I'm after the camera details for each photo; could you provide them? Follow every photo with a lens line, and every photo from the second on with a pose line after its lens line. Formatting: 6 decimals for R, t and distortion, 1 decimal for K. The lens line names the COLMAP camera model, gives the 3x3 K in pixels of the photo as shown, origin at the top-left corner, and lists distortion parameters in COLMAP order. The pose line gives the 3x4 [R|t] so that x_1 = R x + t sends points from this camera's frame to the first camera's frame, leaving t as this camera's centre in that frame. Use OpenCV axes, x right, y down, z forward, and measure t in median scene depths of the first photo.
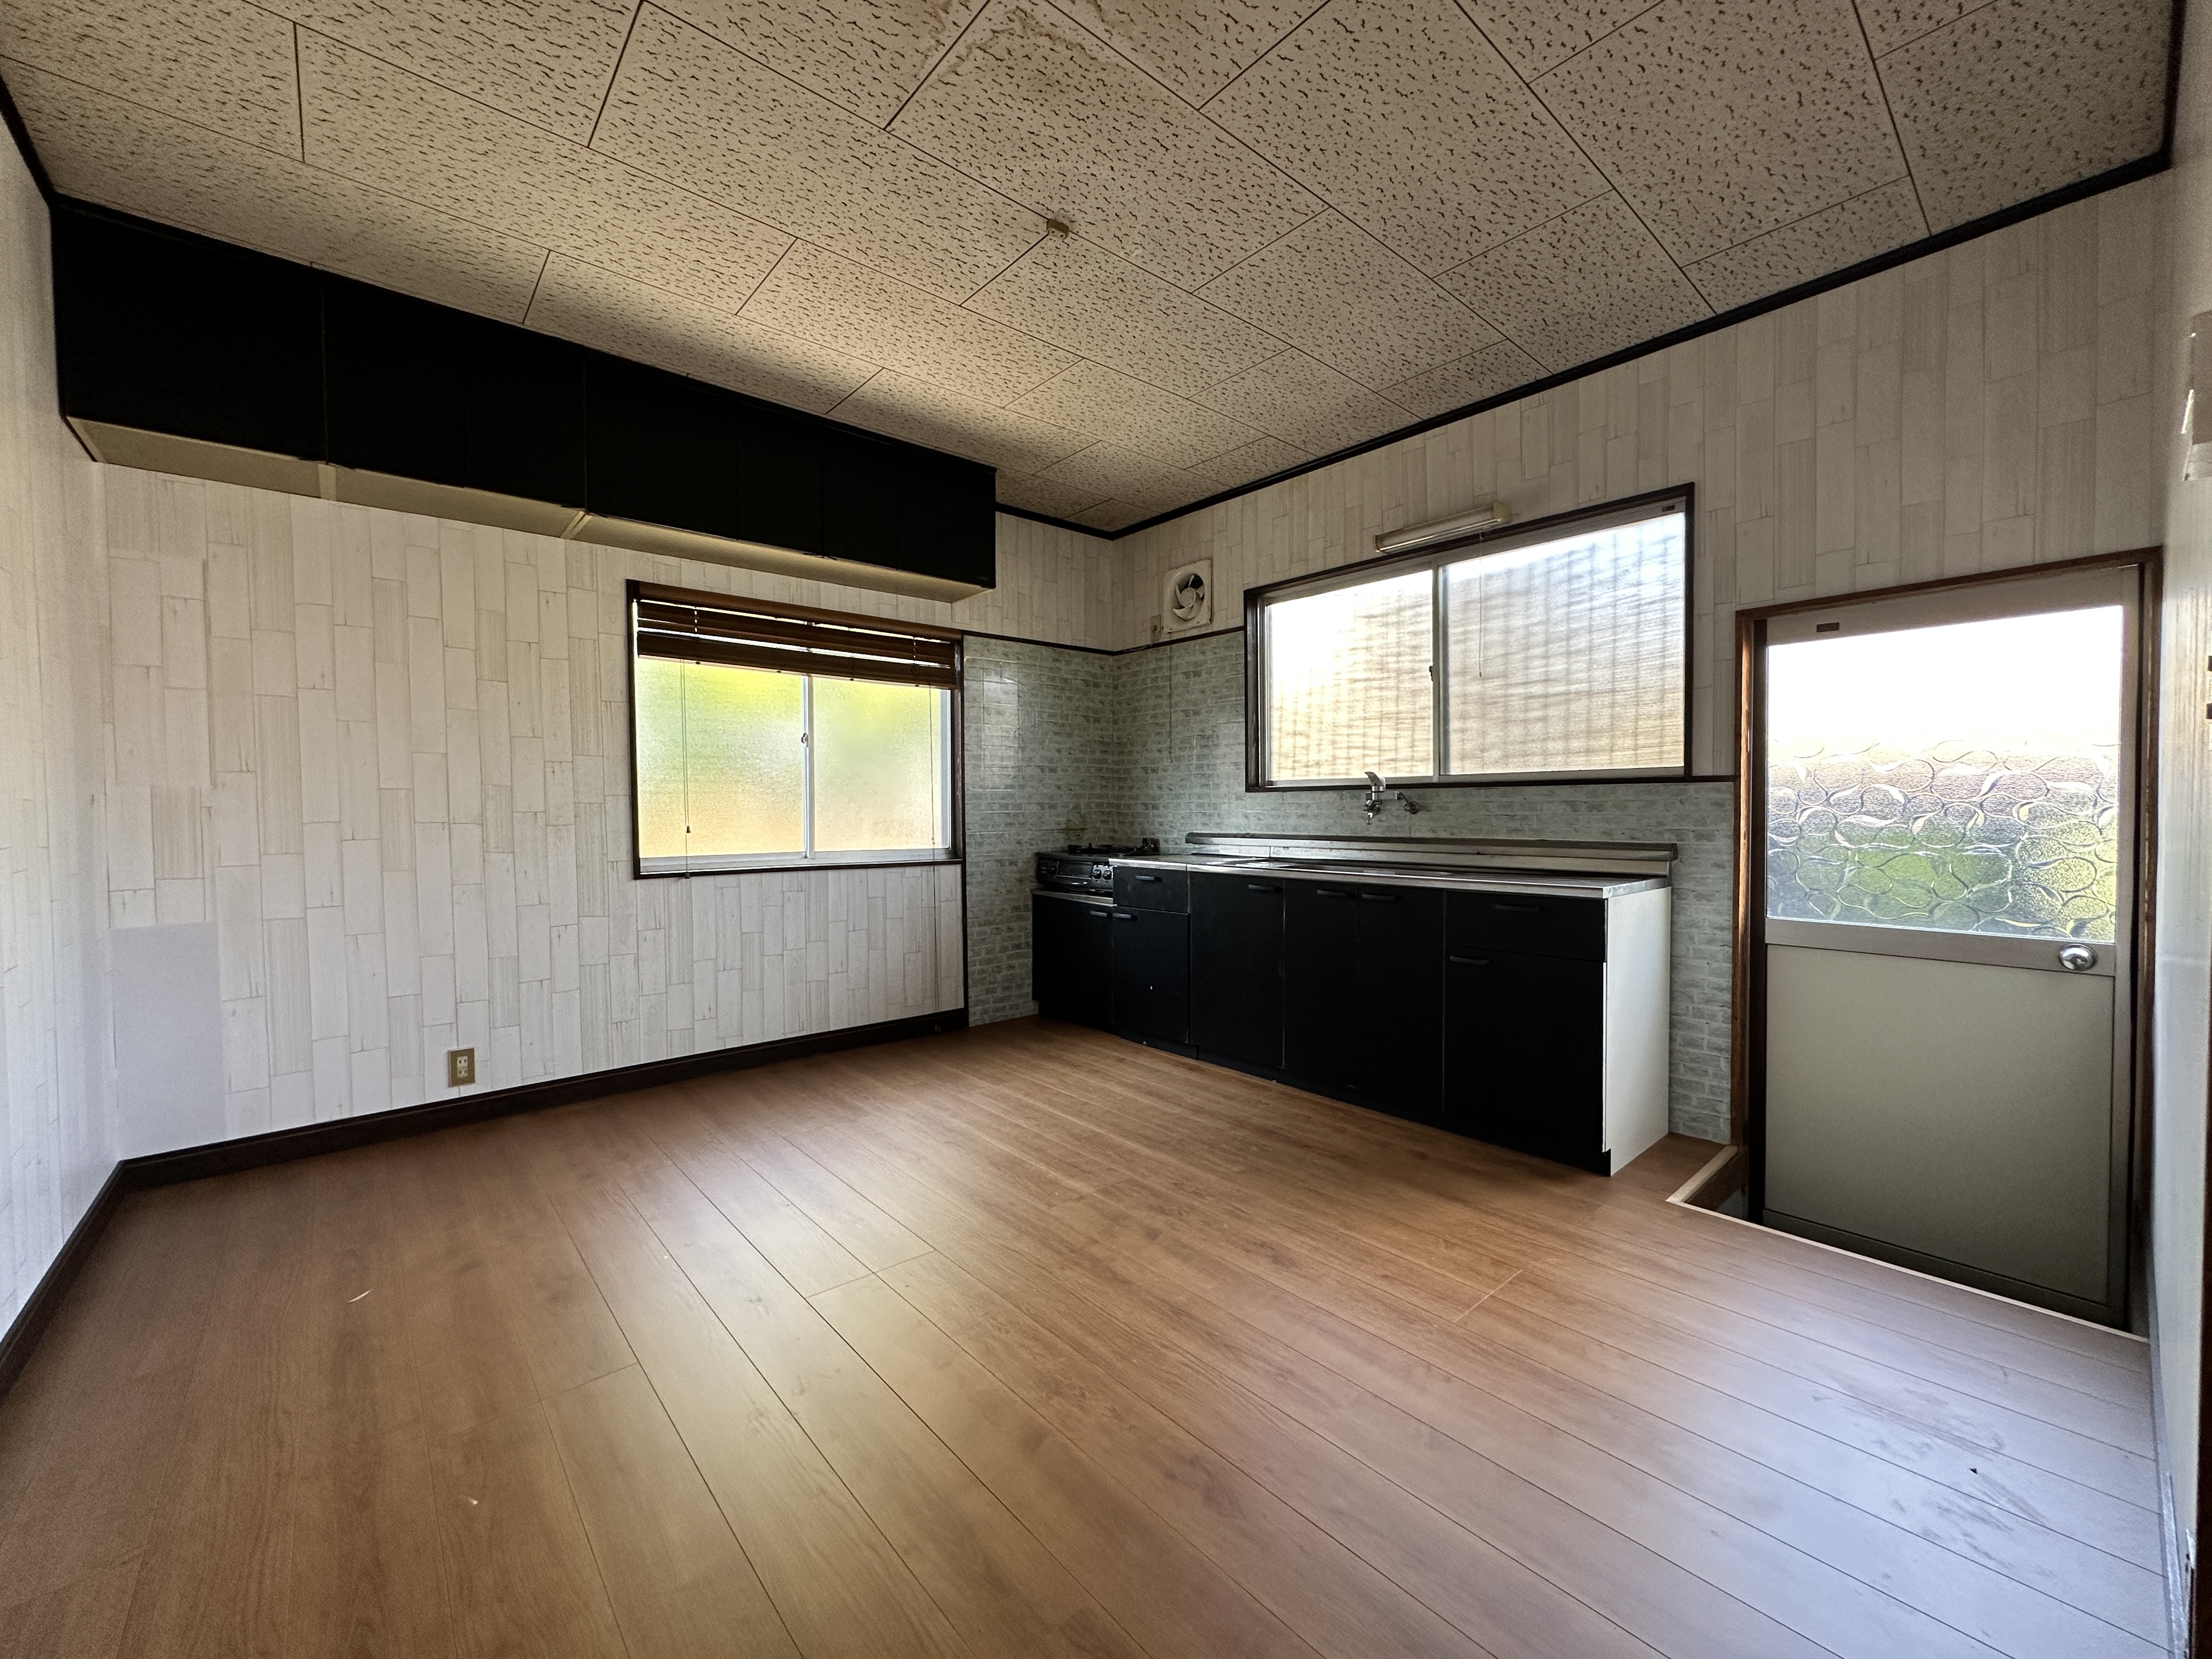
lens RADIAL K [[875.4, 0, 1105.7], [0, 875.4, 826.8], [0, 0, 1]] dist [-0.000798, -0.000004]
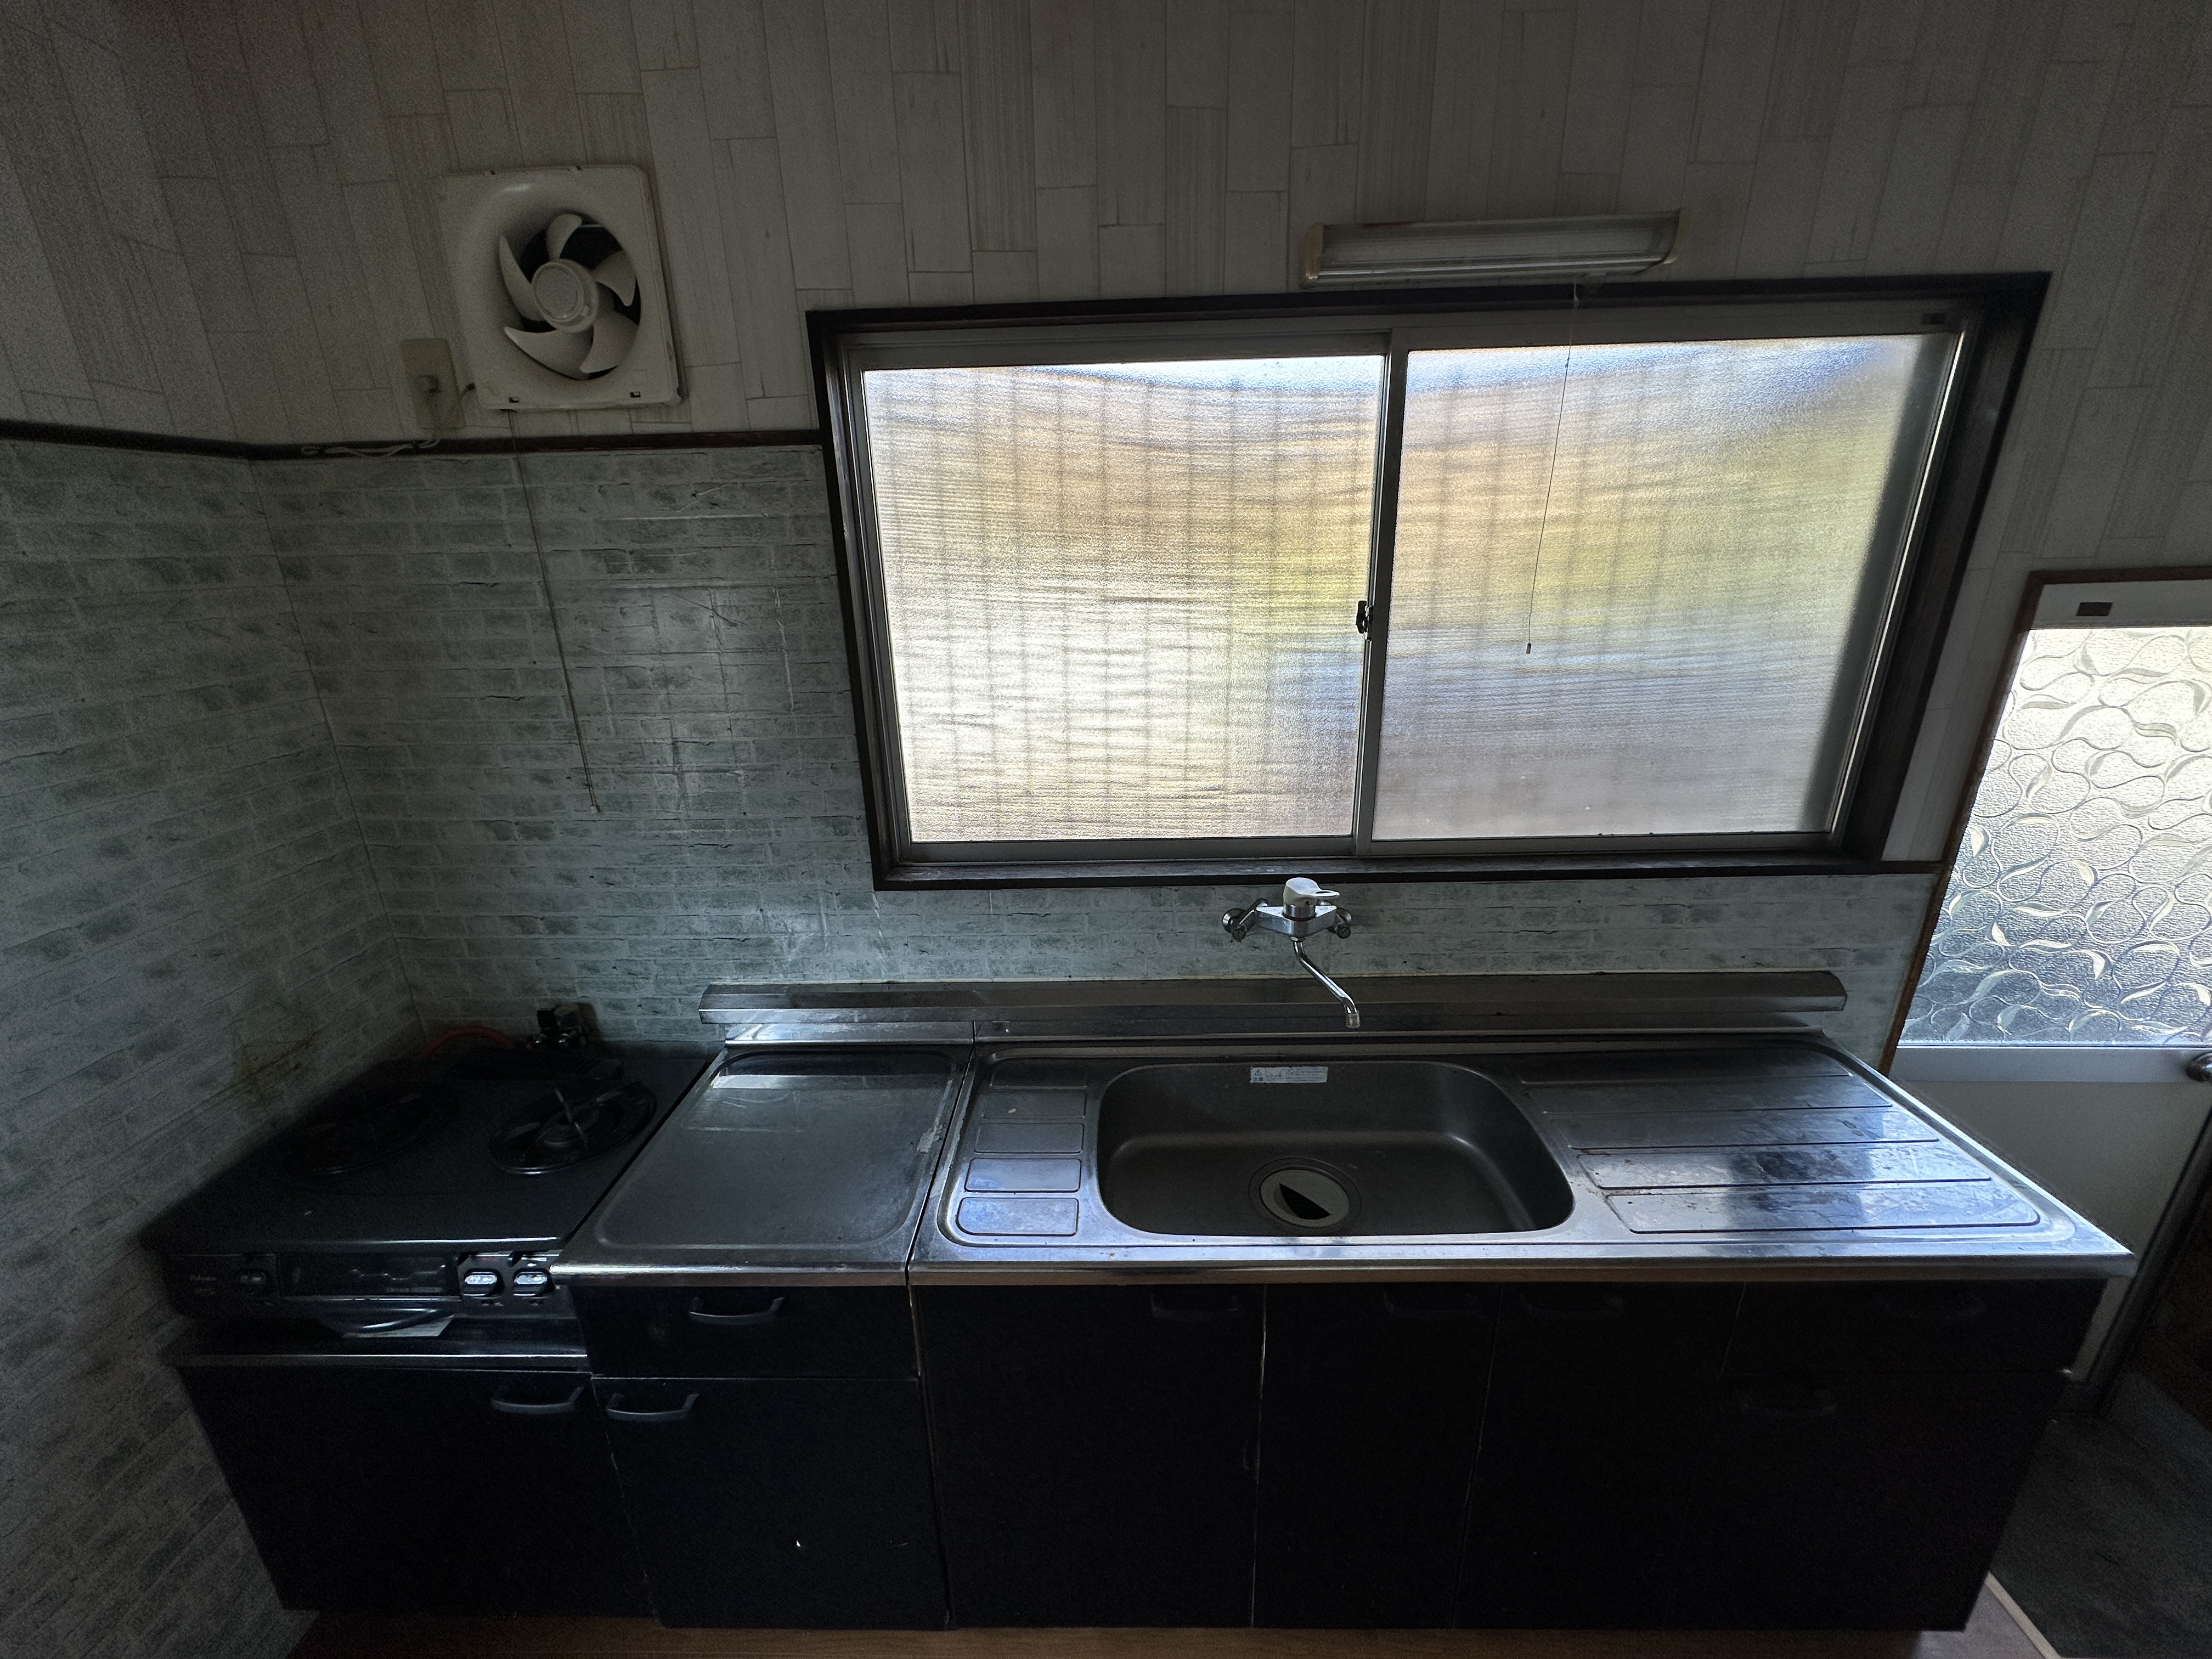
lens RADIAL K [[875.4, 0, 1103.0], [0, 875.4, 825.6], [0, 0, 1]] dist [-0.000798, -0.000004]
pose [[0.679481, -0.242726, 0.692380, -0.033660], [0.039732, 0.954480, 0.295618, -0.171364], [-0.732616, -0.173357, 0.658195, 0.641688]]
